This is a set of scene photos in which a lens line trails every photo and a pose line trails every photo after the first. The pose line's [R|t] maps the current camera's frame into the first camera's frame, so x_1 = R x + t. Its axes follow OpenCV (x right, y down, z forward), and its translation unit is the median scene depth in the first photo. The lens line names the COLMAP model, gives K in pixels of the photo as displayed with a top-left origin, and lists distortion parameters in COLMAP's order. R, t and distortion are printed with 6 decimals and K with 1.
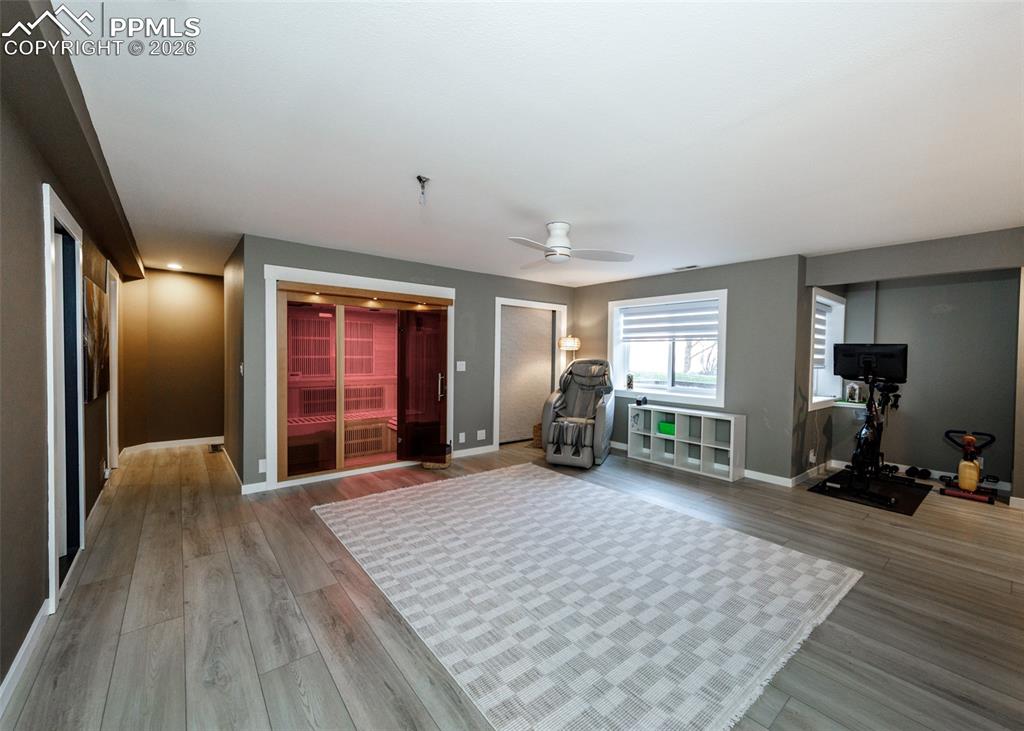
lens RADIAL K [[422.8, 0, 512.0], [0, 422.8, 365.5], [0, 0, 1]] dist [0.001876, 0.000167]
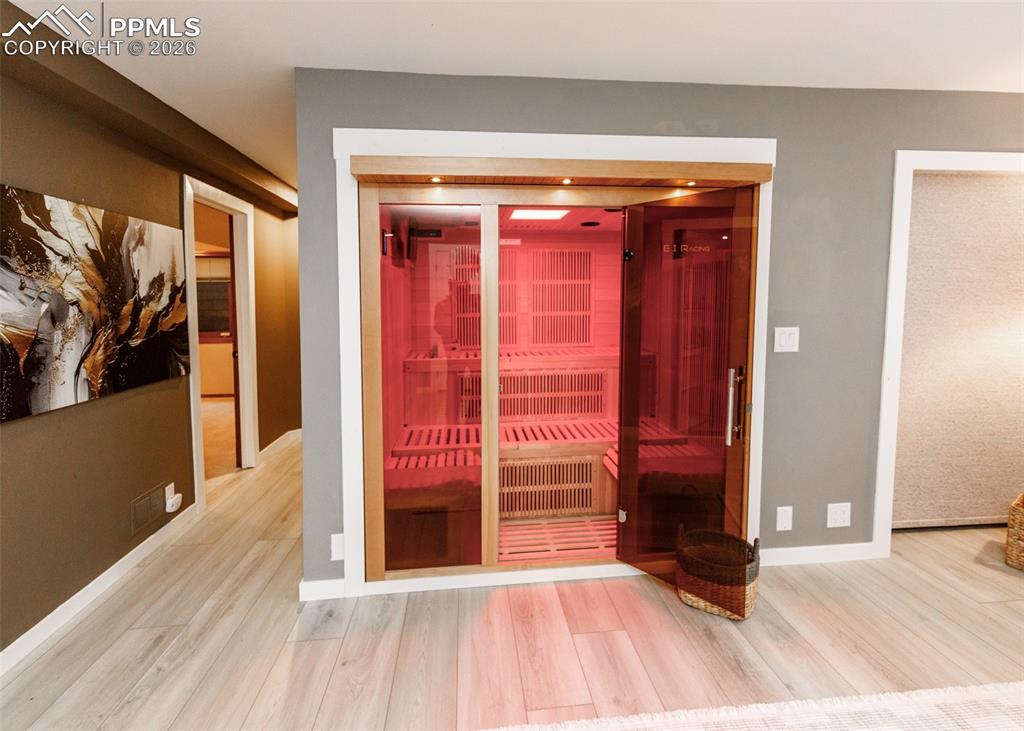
lens RADIAL K [[466.0, 0, 507.0], [0, 466.0, 338.2], [0, 0, 1]] dist [0.004609, 0.000421]
pose [[0.833743, 0.028272, -0.551428, -0.105955], [0.005259, 0.998236, 0.059133, -0.028974], [0.552128, -0.052202, 0.832124, 0.536562]]
